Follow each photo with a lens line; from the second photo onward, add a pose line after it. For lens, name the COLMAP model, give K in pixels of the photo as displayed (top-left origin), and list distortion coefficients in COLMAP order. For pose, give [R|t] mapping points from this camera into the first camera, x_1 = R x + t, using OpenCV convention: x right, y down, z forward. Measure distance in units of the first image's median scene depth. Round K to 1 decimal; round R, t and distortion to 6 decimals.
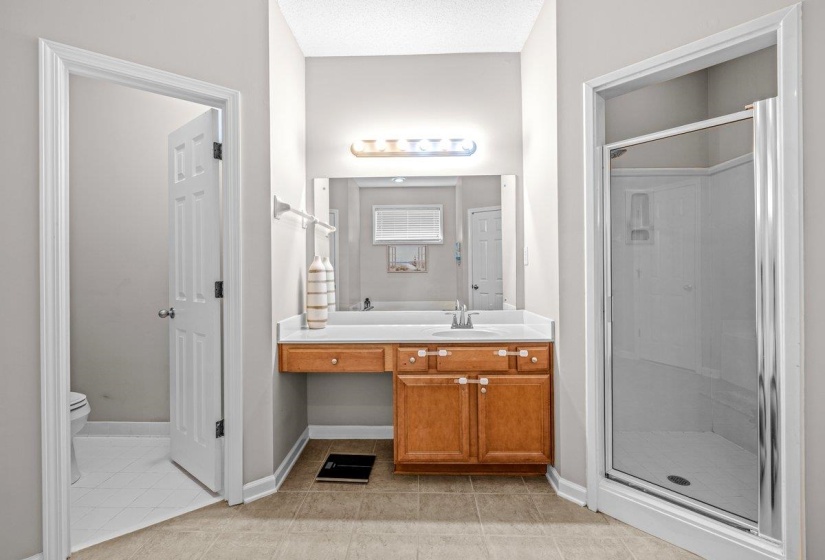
lens RADIAL K [[347.0, 0, 410.0], [0, 347.0, 271.4], [0, 0, 1]] dist [0.000295, 0.000408]
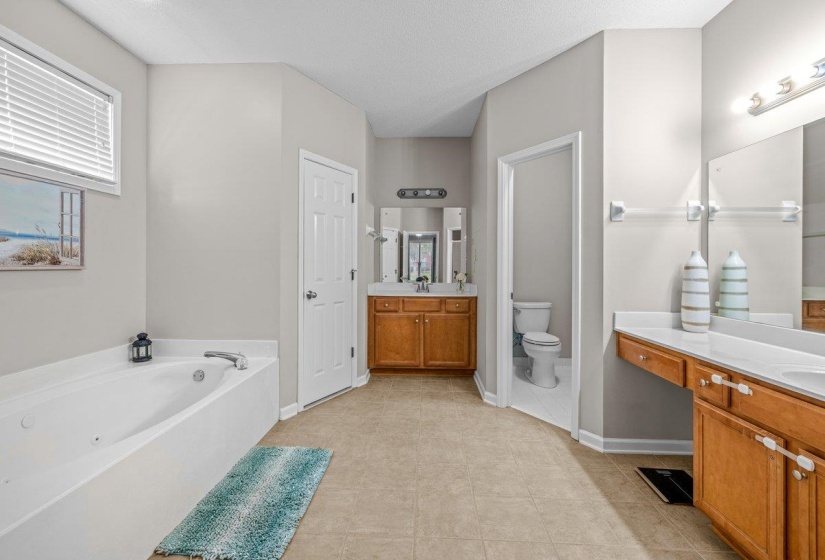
lens RADIAL K [[347.0, 0, 410.0], [0, 347.0, 271.4], [0, 0, 1]] dist [0.000295, 0.000408]
pose [[-0.026222, 0.019637, -0.999463, 0.803591], [-0.003336, 0.999800, 0.019731, -0.007881], [0.999651, 0.003852, -0.026151, 0.364525]]
